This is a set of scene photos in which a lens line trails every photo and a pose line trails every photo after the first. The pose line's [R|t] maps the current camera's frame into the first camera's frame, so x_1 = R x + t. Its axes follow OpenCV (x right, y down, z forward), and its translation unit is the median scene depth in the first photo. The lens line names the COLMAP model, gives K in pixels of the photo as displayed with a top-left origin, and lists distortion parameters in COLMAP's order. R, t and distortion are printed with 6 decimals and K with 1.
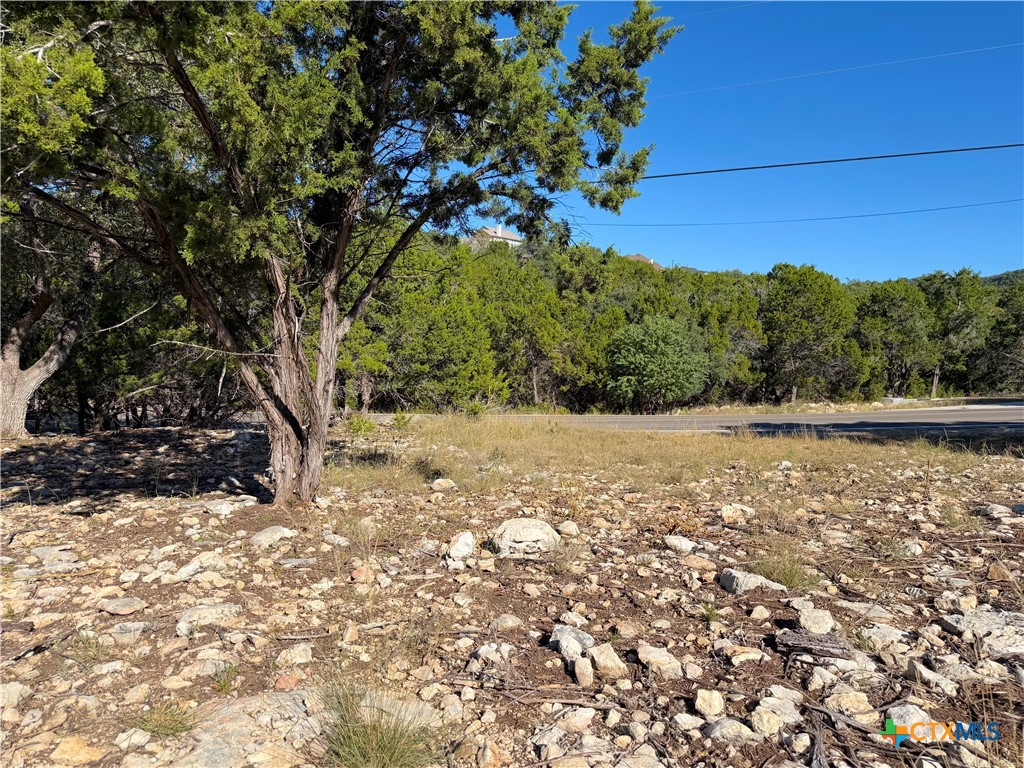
lens RADIAL K [[719.1, 0, 512.0], [0, 719.1, 384.0], [0, 0, 1]] dist [0.125176, -0.145880]
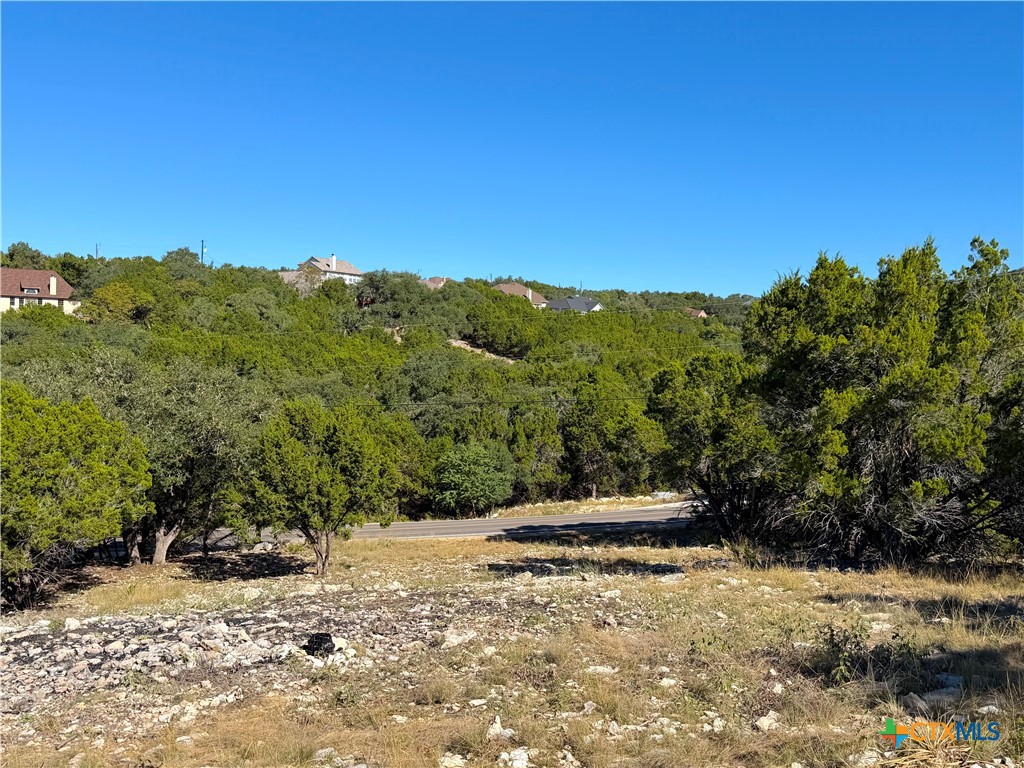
lens RADIAL K [[1070.0, 0, 512.0], [0, 1070.0, 384.0], [0, 0, 1]] dist [0.112630, -0.004584]
pose [[0.988471, -0.031300, 0.148140, -0.013464], [0.038633, 0.998153, -0.046886, -0.095462], [-0.146399, 0.052069, 0.987854, -0.856252]]
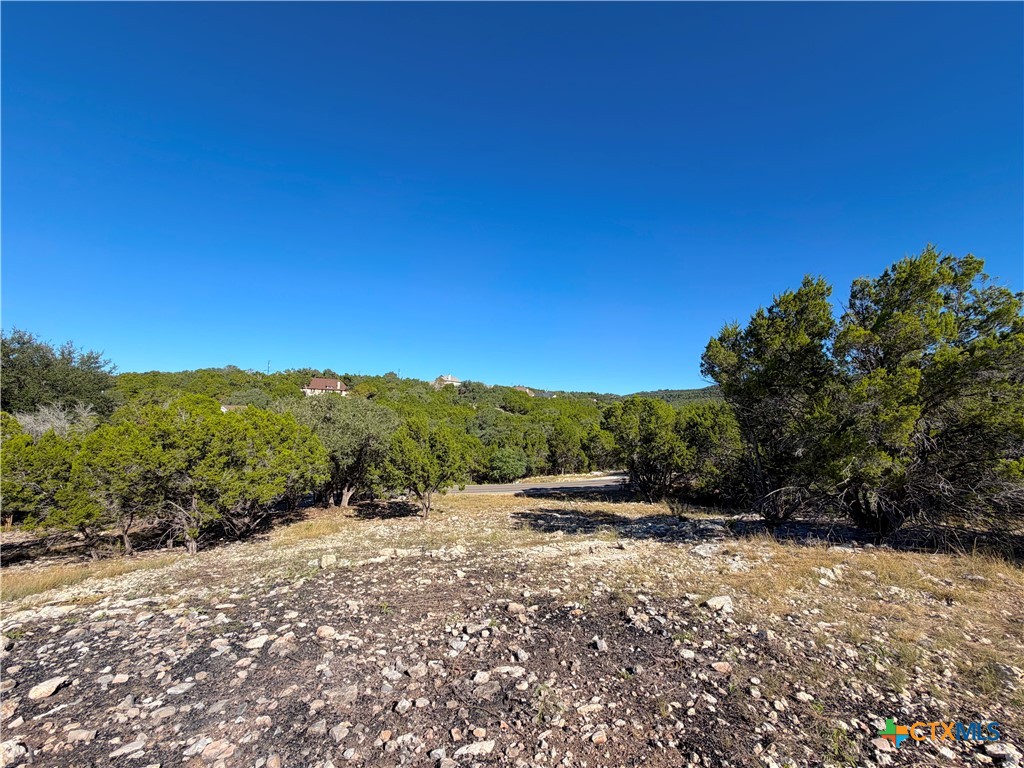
lens RADIAL K [[409.6, 0, 510.9], [0, 409.6, 381.7], [0, 0, 1]] dist [0.018899, -0.000034]
pose [[0.991322, -0.009159, 0.131138, 0.006996], [0.030480, 0.986399, -0.161520, -0.078599], [-0.127875, 0.164115, 0.978118, -0.545696]]
